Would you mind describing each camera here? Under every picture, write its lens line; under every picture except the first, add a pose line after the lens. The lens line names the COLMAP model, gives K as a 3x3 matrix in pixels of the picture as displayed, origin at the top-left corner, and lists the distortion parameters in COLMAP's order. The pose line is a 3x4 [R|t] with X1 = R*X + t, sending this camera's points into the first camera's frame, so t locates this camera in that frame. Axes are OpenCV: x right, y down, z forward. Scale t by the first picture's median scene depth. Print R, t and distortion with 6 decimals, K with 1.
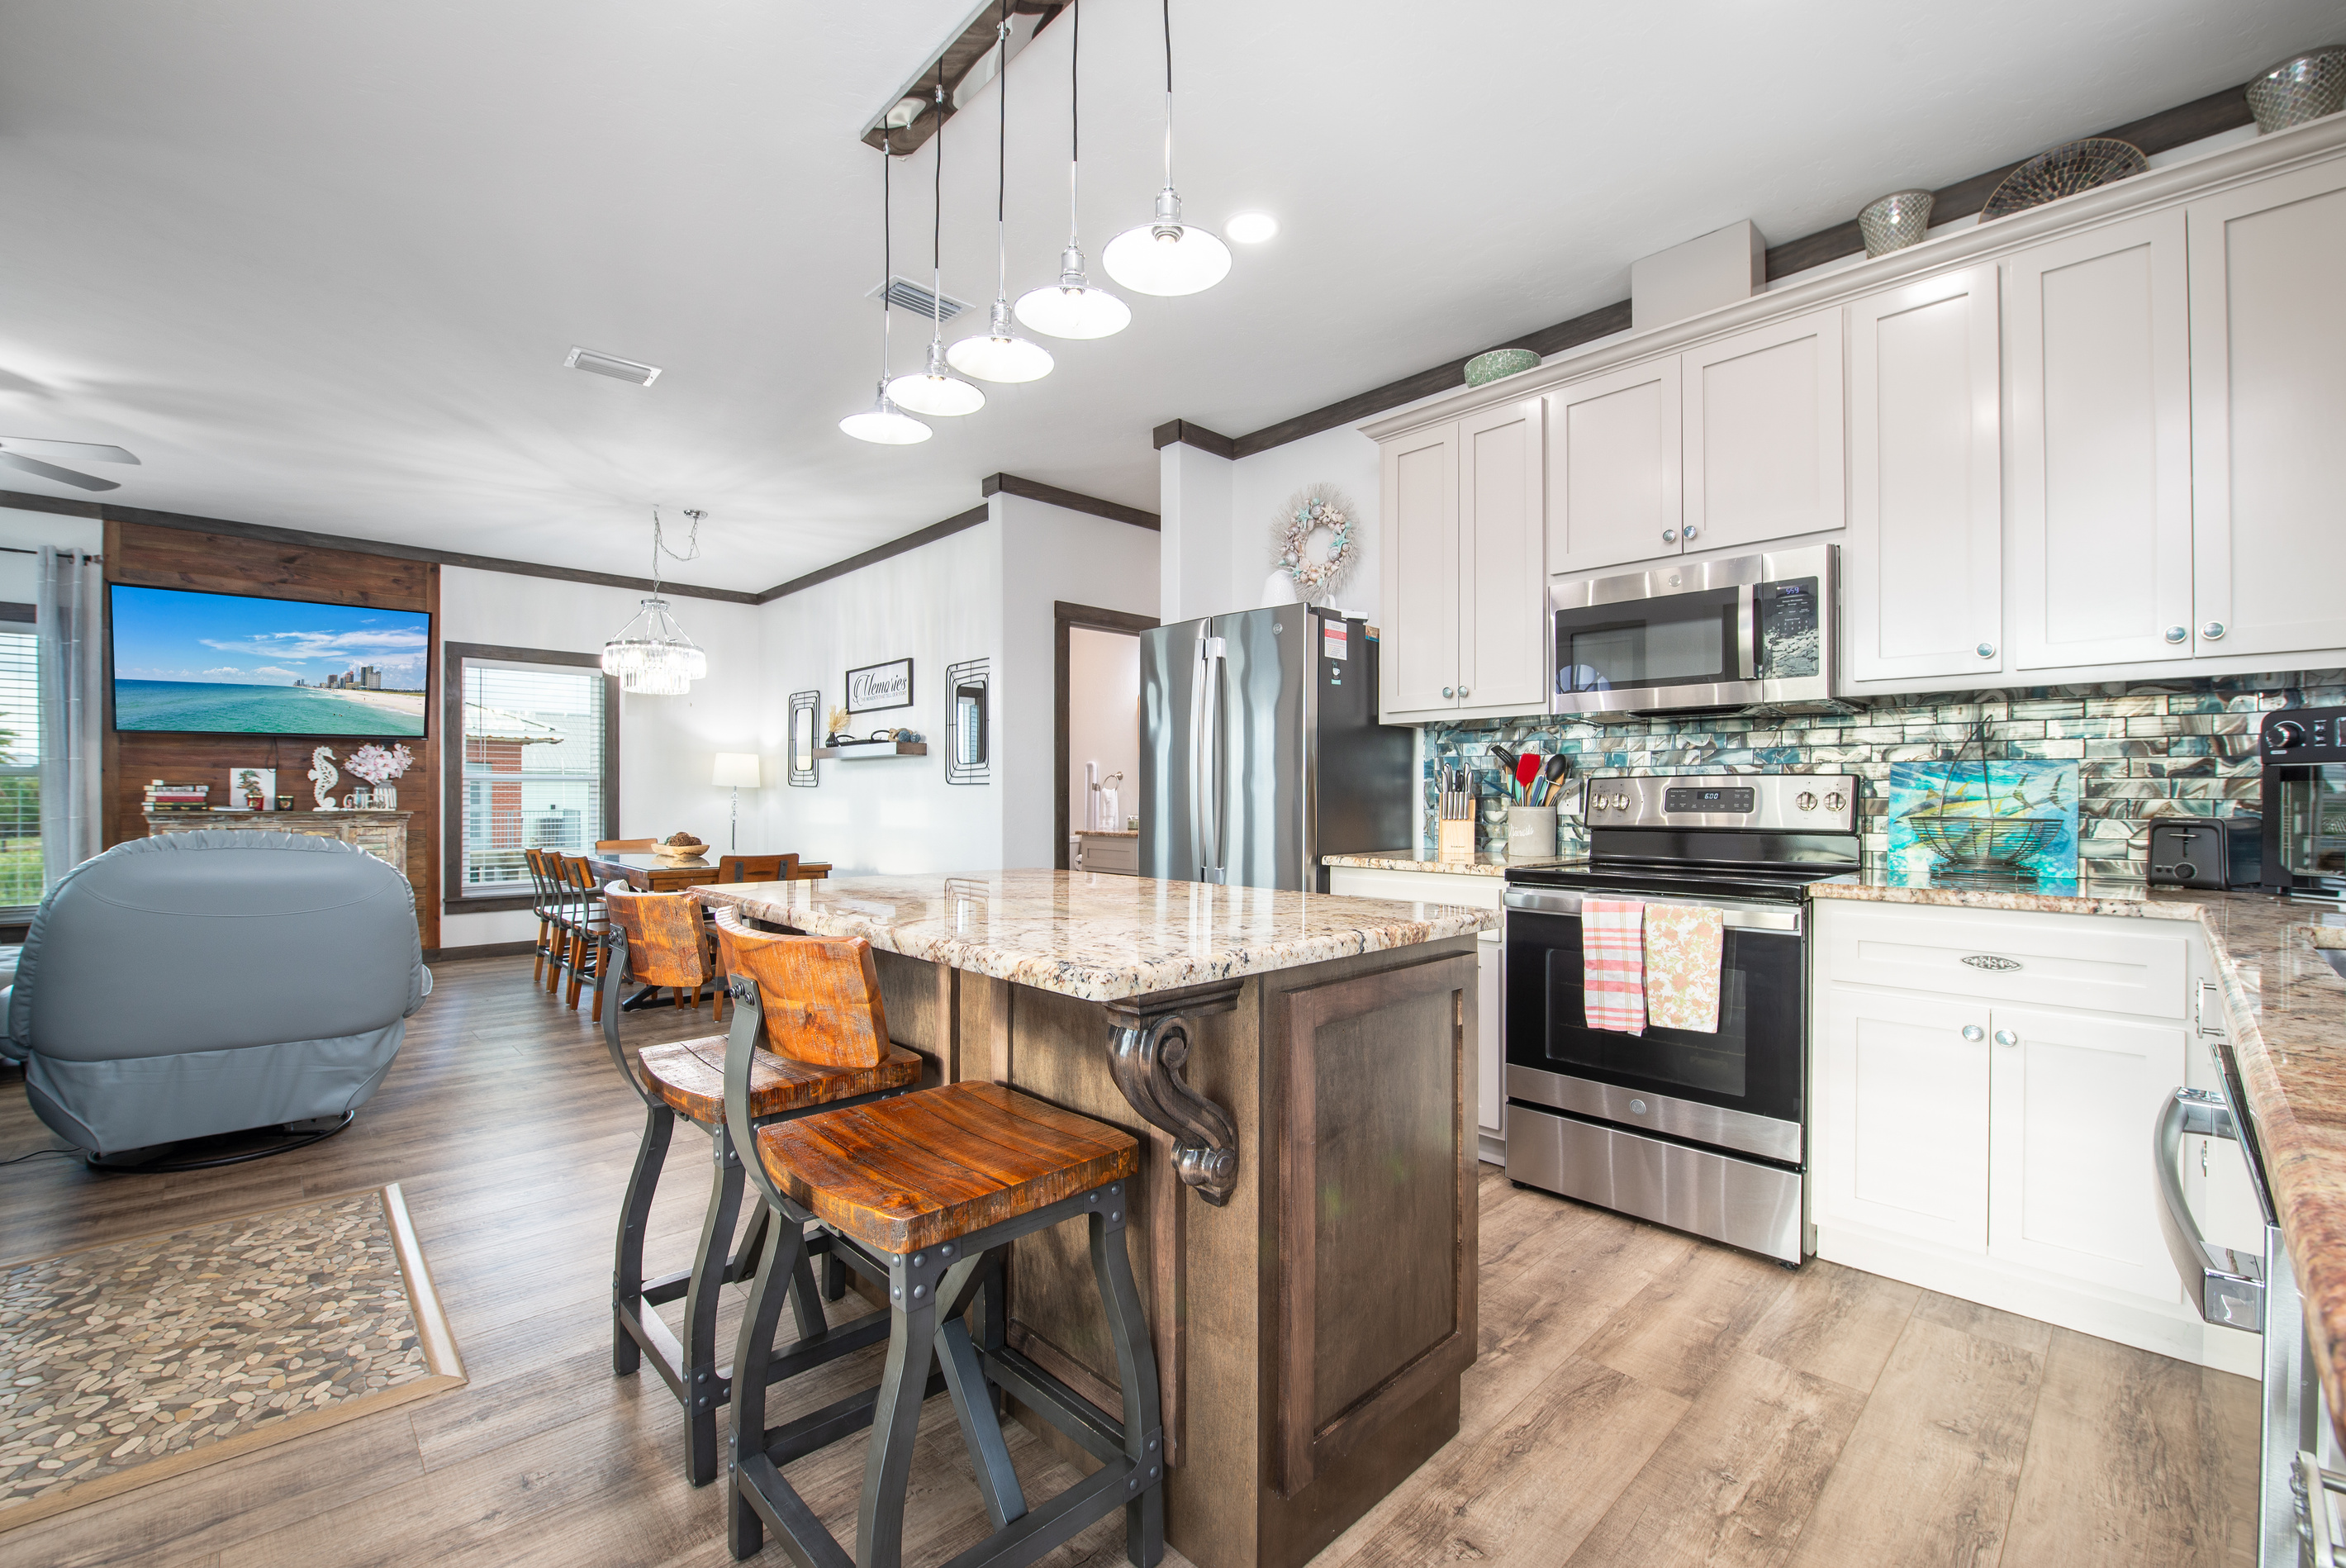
lens RADIAL K [[973.0, 0, 1134.3], [0, 973.0, 796.4], [0, 0, 1]] dist [-0.018520, -0.000126]
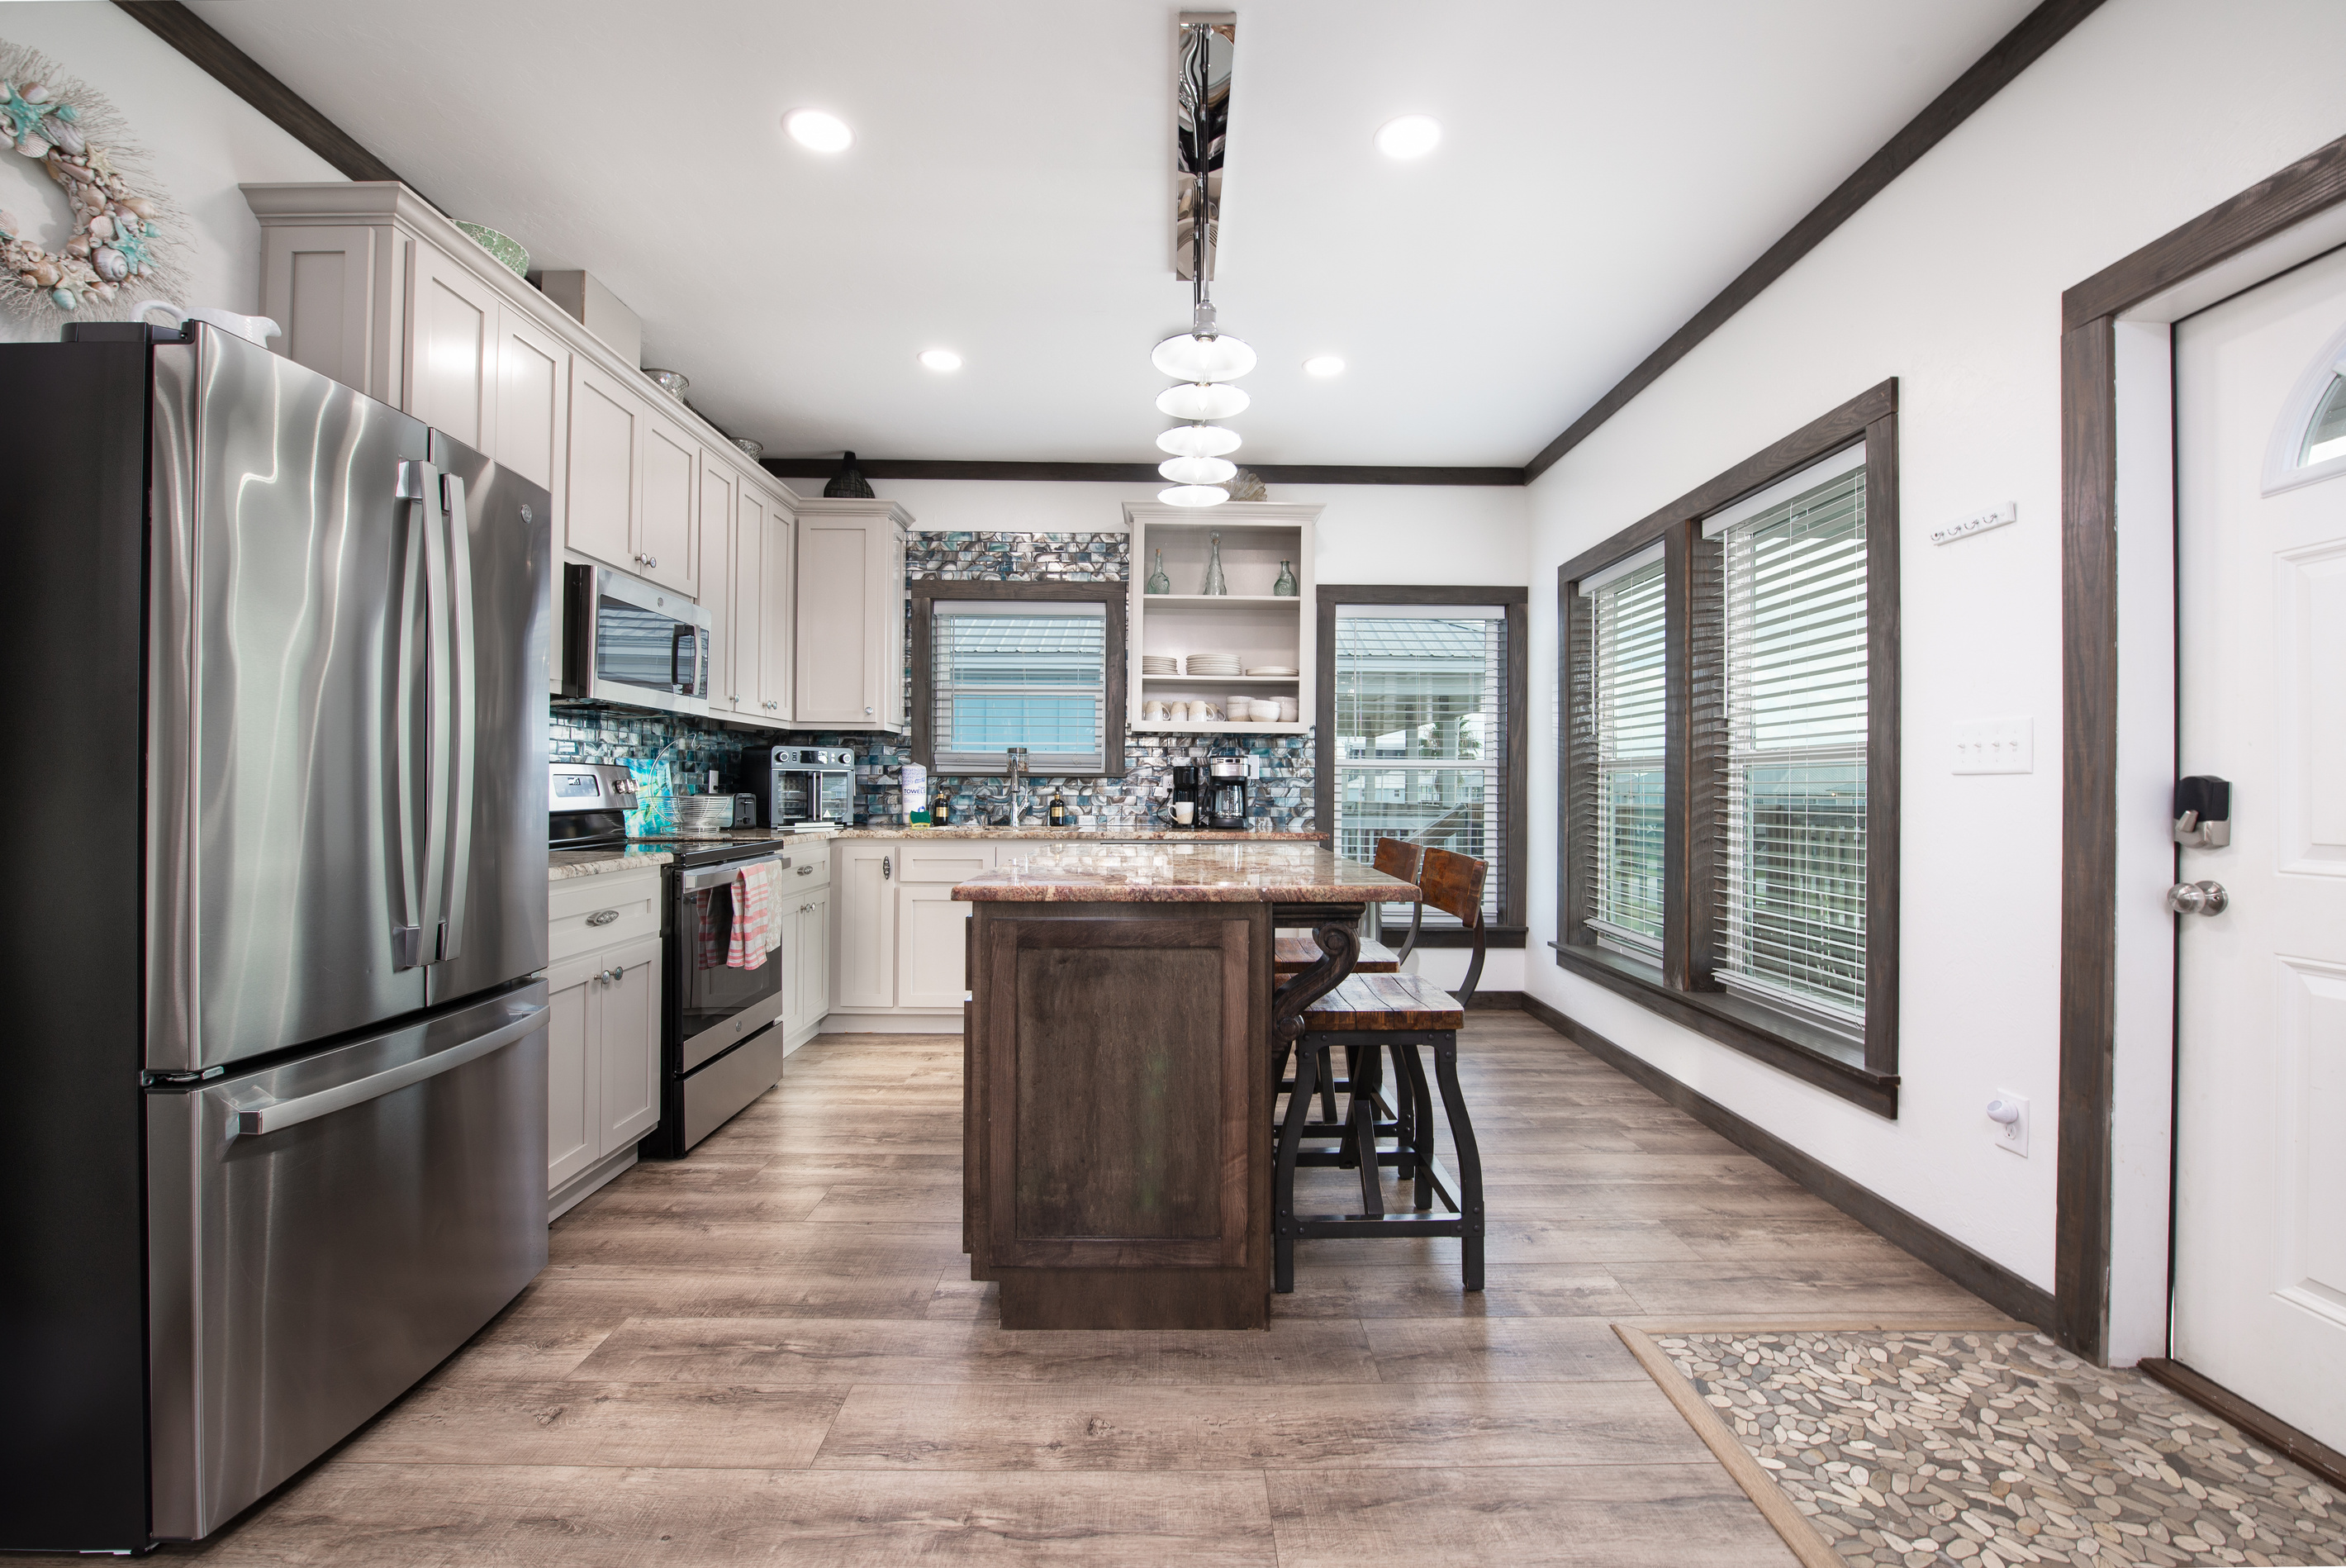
lens RADIAL K [[973.0, 0, 1173.0], [0, 973.0, 786.7], [0, 0, 1]] dist [-0.018520, -0.000126]
pose [[-0.742706, -0.006086, 0.669590, -0.398530], [-0.008934, 0.999960, -0.000820, -0.000247], [-0.669558, -0.006591, -0.742730, 0.813273]]
